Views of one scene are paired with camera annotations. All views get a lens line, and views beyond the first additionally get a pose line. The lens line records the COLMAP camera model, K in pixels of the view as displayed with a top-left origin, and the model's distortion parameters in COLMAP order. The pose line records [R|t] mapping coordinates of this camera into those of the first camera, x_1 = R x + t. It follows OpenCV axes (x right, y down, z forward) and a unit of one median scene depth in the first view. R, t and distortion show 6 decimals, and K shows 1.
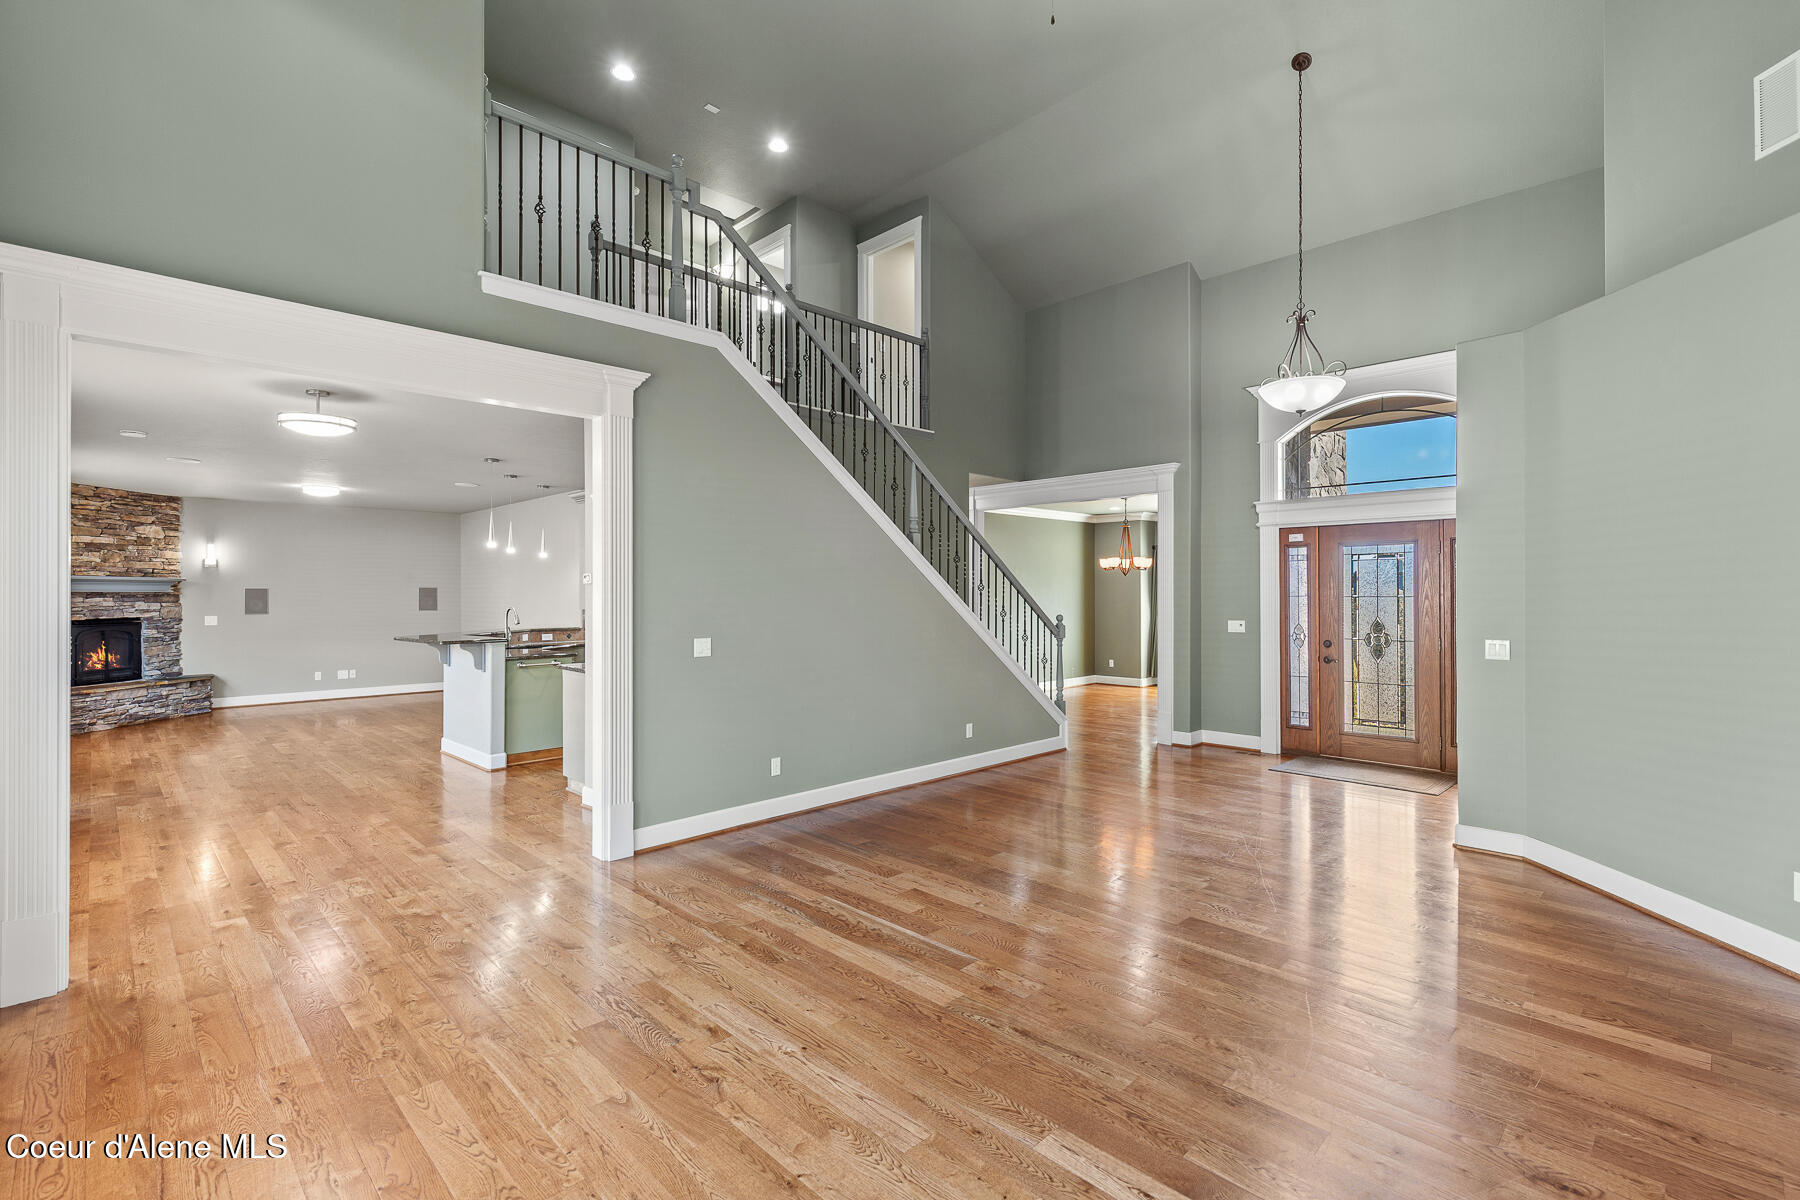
lens RADIAL K [[816.9, 0, 899.8], [0, 816.9, 595.9], [0, 0, 1]] dist [0.000527, 0.000018]
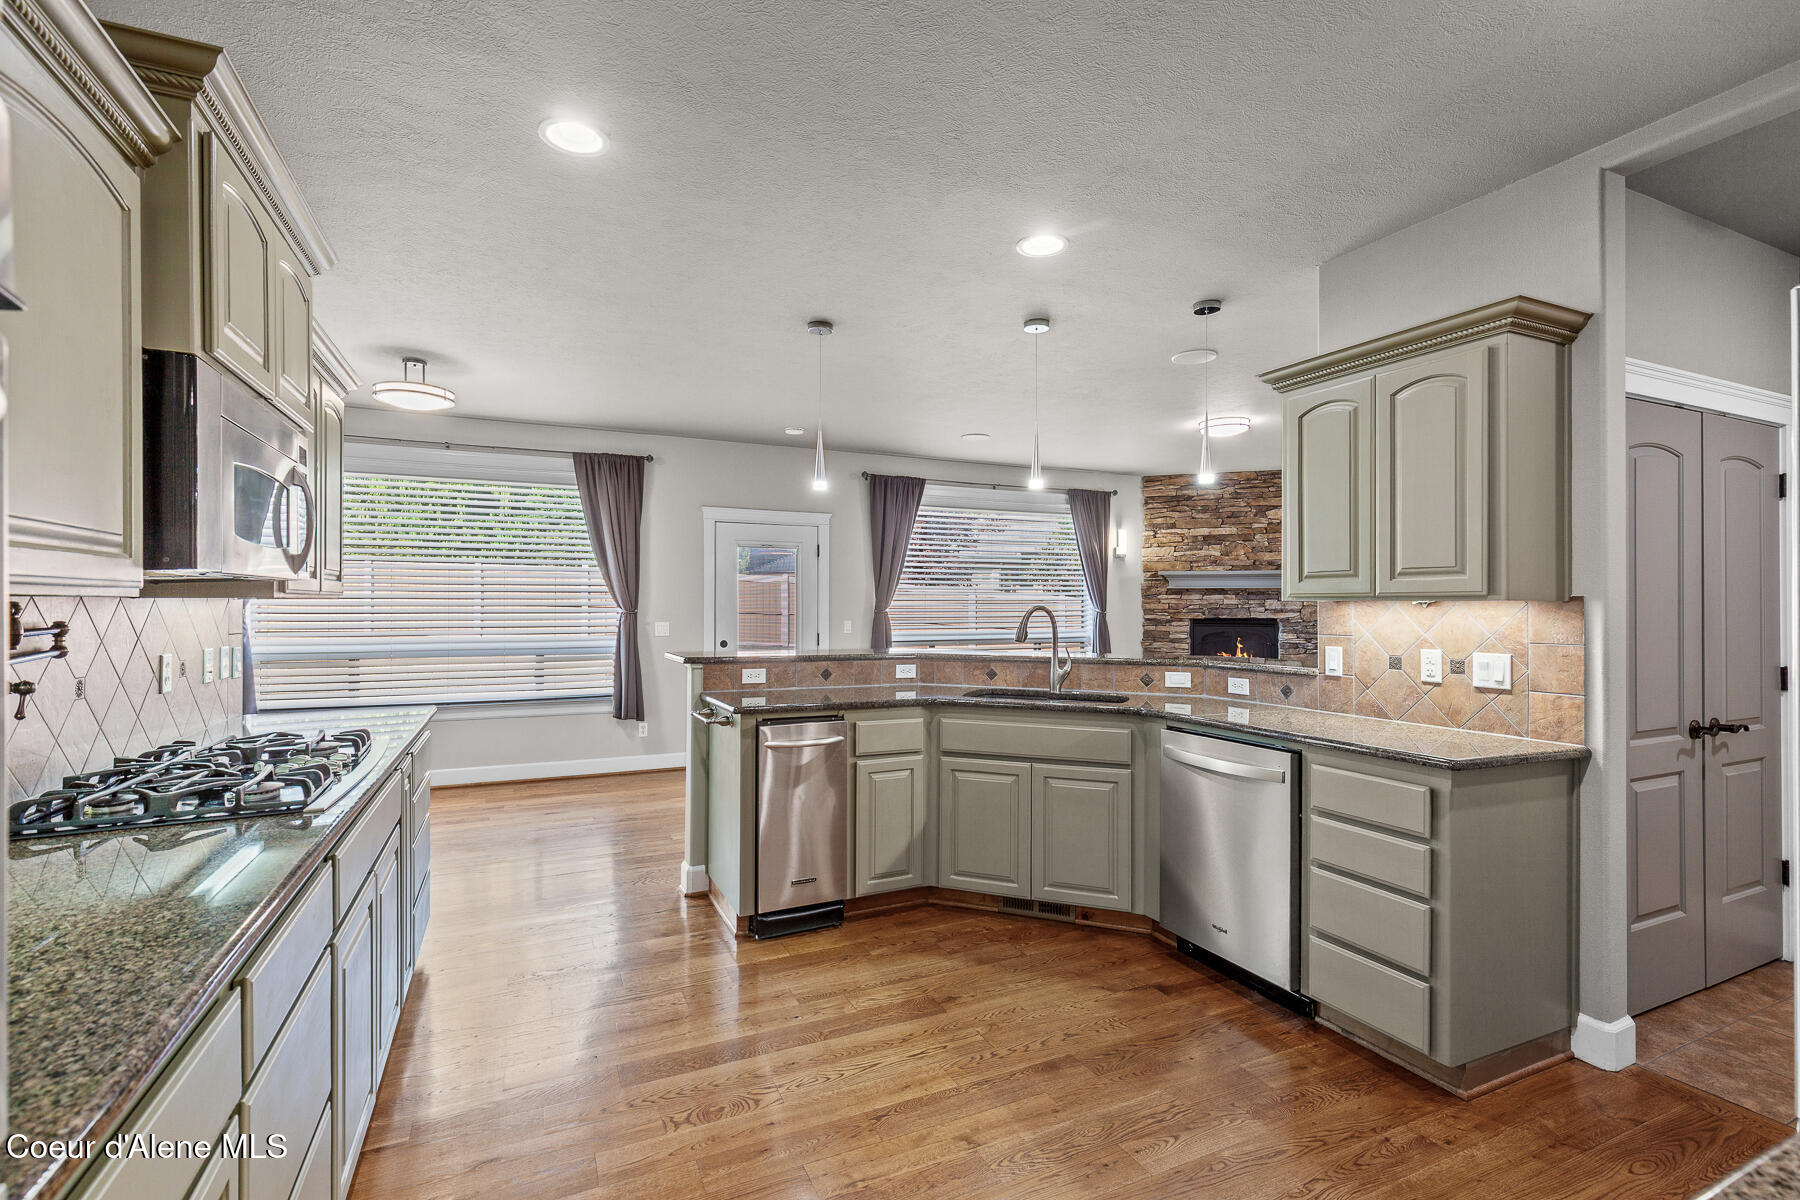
lens RADIAL K [[816.9, 0, 901.6], [0, 816.9, 602.0], [0, 0, 1]] dist [0.000527, 0.000018]
pose [[-0.333622, 0.003166, -0.942702, -0.006578], [-0.000126, 0.999994, 0.003403, 0.006963], [0.942707, 0.001254, -0.333619, 0.953831]]
